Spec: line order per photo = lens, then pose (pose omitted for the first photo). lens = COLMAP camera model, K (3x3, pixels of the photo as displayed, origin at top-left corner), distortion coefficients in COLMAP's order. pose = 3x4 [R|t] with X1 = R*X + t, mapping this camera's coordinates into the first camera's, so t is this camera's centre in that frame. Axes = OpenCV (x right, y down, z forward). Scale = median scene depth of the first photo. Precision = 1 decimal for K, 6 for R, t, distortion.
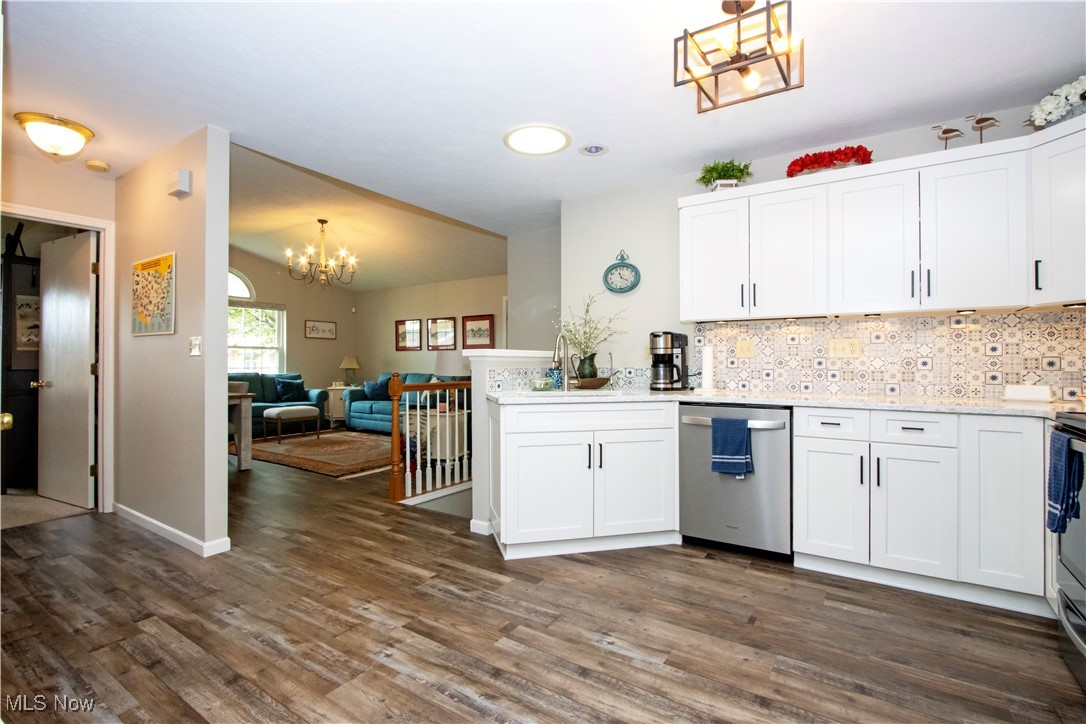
lens RADIAL K [[507.3, 0, 542.3], [0, 507.3, 347.8], [0, 0, 1]] dist [-0.015078, 0.000223]
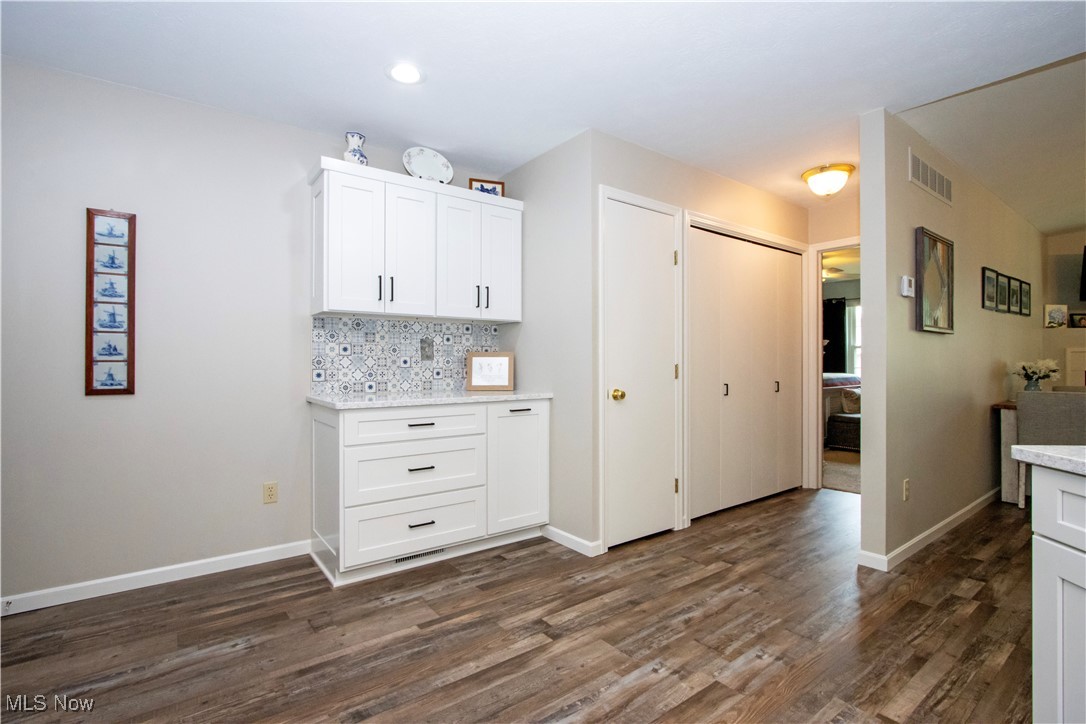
lens RADIAL K [[507.3, 0, 544.1], [0, 507.3, 359.4], [0, 0, 1]] dist [-0.015078, 0.000223]
pose [[-0.328825, -0.003262, -0.944385, 0.547945], [0.026987, 0.999553, -0.012849, 0.020737], [0.944005, -0.029711, -0.328590, 0.922633]]
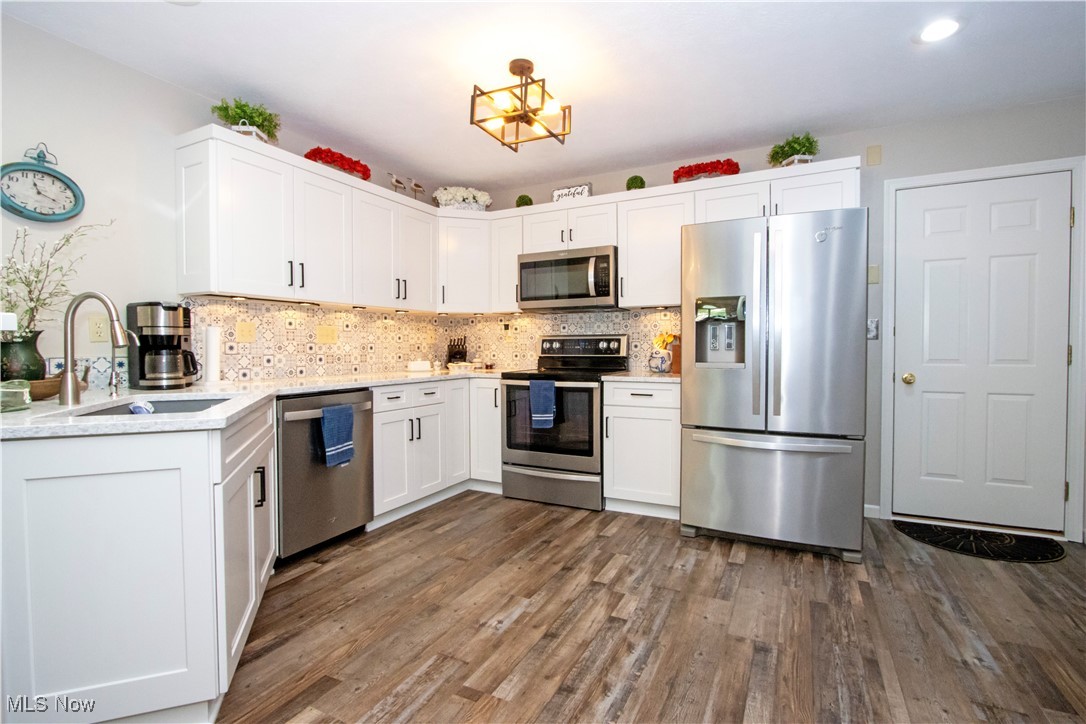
lens RADIAL K [[507.3, 0, 539.0], [0, 507.3, 352.6], [0, 0, 1]] dist [-0.015078, 0.000223]
pose [[-0.114794, -0.012216, 0.993314, -0.748596], [-0.025429, 0.999633, 0.009355, 0.025147], [-0.993064, -0.024185, -0.115063, 0.895318]]
